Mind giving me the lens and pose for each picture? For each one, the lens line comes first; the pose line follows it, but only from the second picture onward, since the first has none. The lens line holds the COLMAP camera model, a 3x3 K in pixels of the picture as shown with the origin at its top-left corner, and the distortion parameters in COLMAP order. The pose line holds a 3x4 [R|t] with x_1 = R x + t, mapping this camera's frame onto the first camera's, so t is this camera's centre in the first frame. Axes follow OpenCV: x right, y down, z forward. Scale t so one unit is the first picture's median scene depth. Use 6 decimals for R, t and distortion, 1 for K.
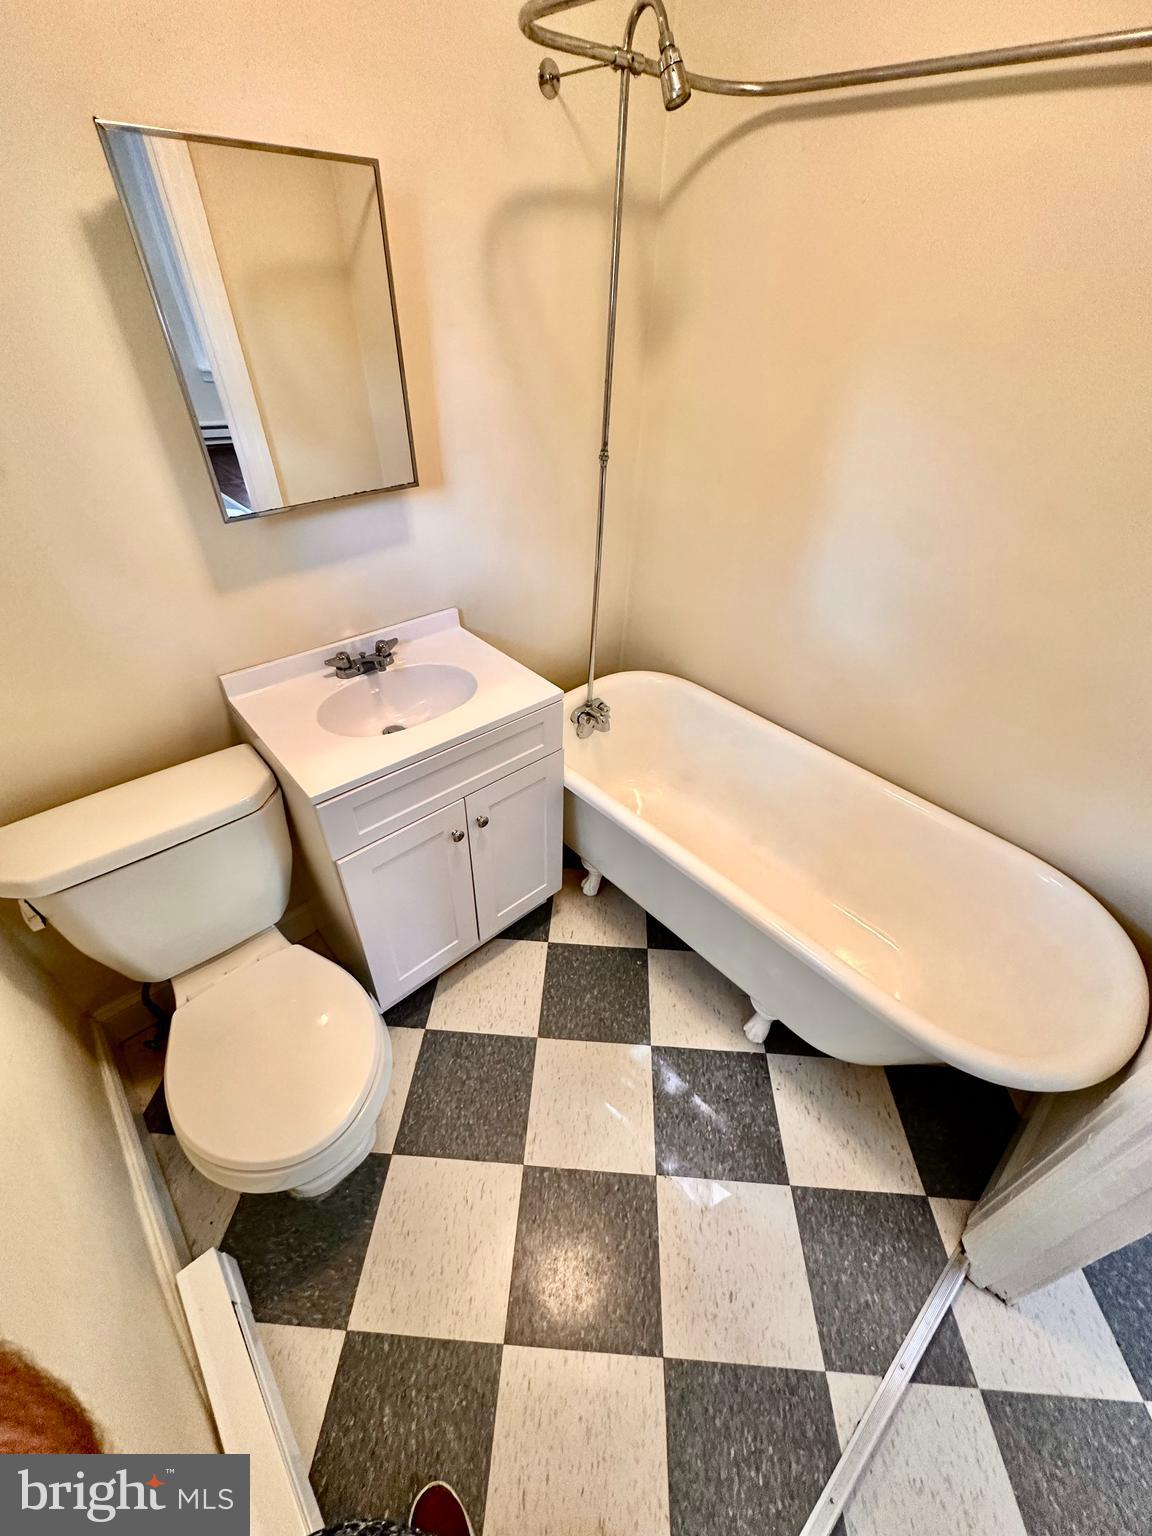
lens RADIAL K [[613.1, 0, 573.9], [0, 613.1, 768.8], [0, 0, 1]] dist [-0.002933, 0.001547]
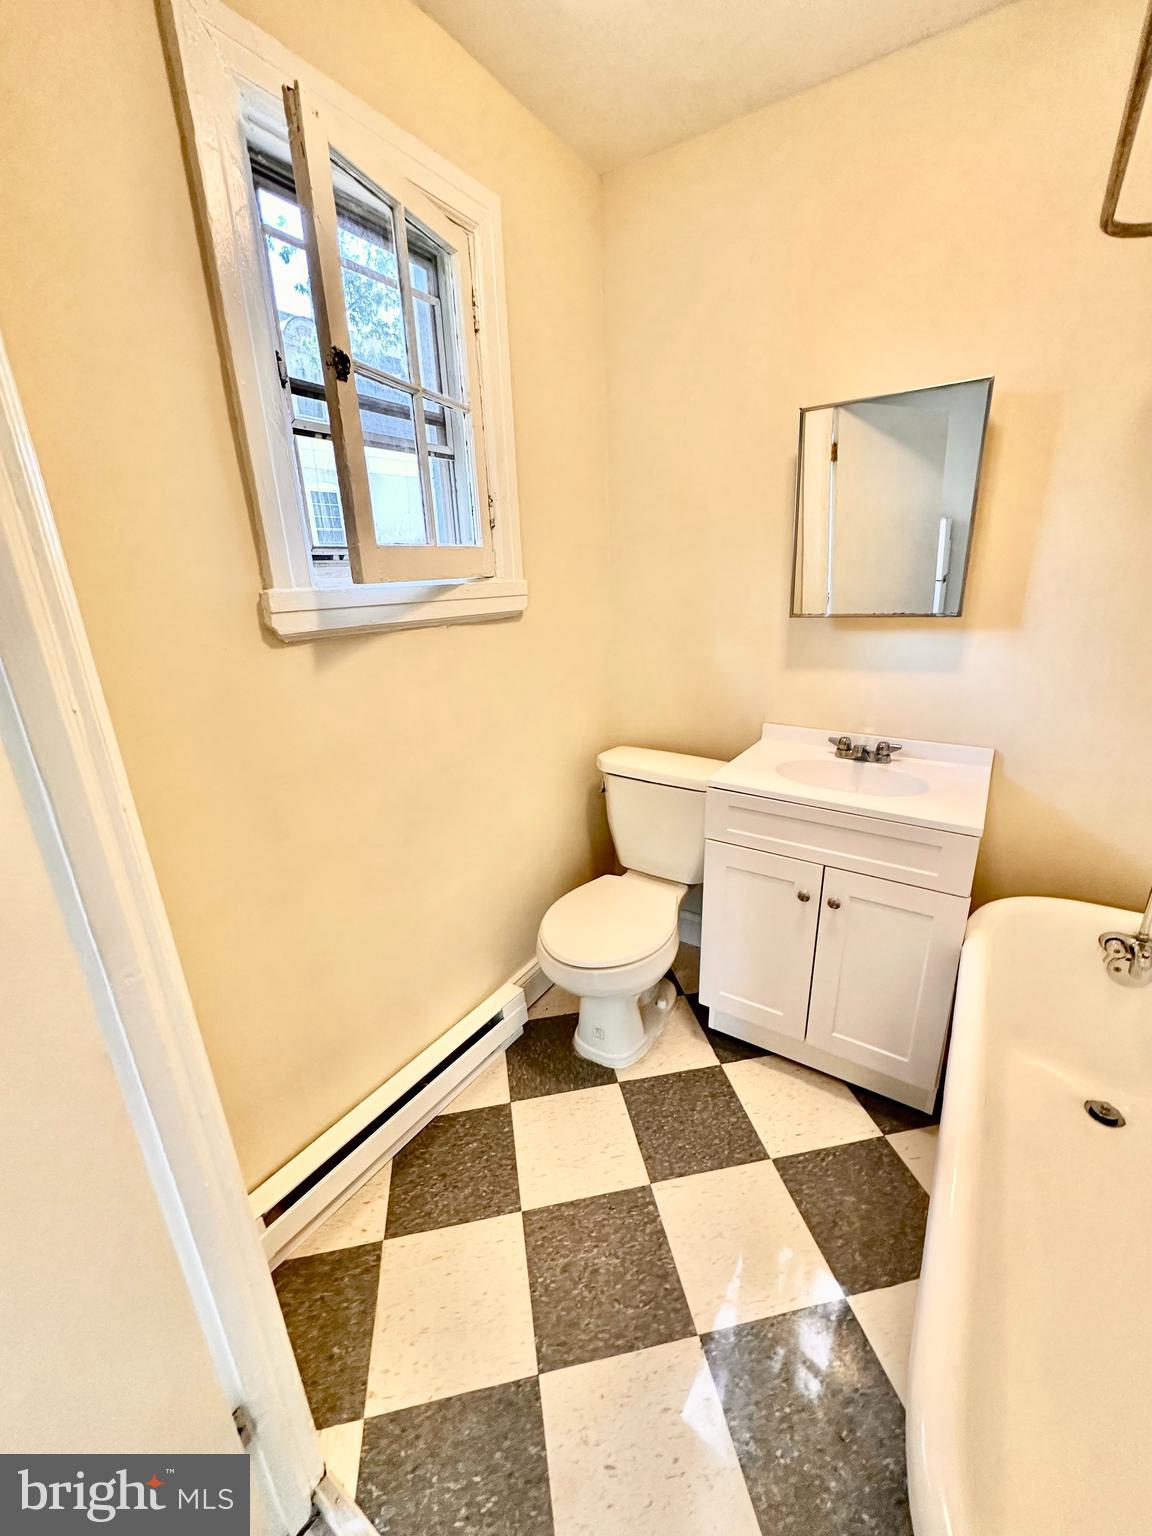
lens RADIAL K [[613.1, 0, 572.6], [0, 613.1, 767.5], [0, 0, 1]] dist [-0.002933, 0.001547]
pose [[0.233742, 0.264515, -0.935626, 0.664936], [-0.567050, 0.818772, 0.089816, 0.059111], [0.789822, 0.509553, 0.341375, 0.194601]]
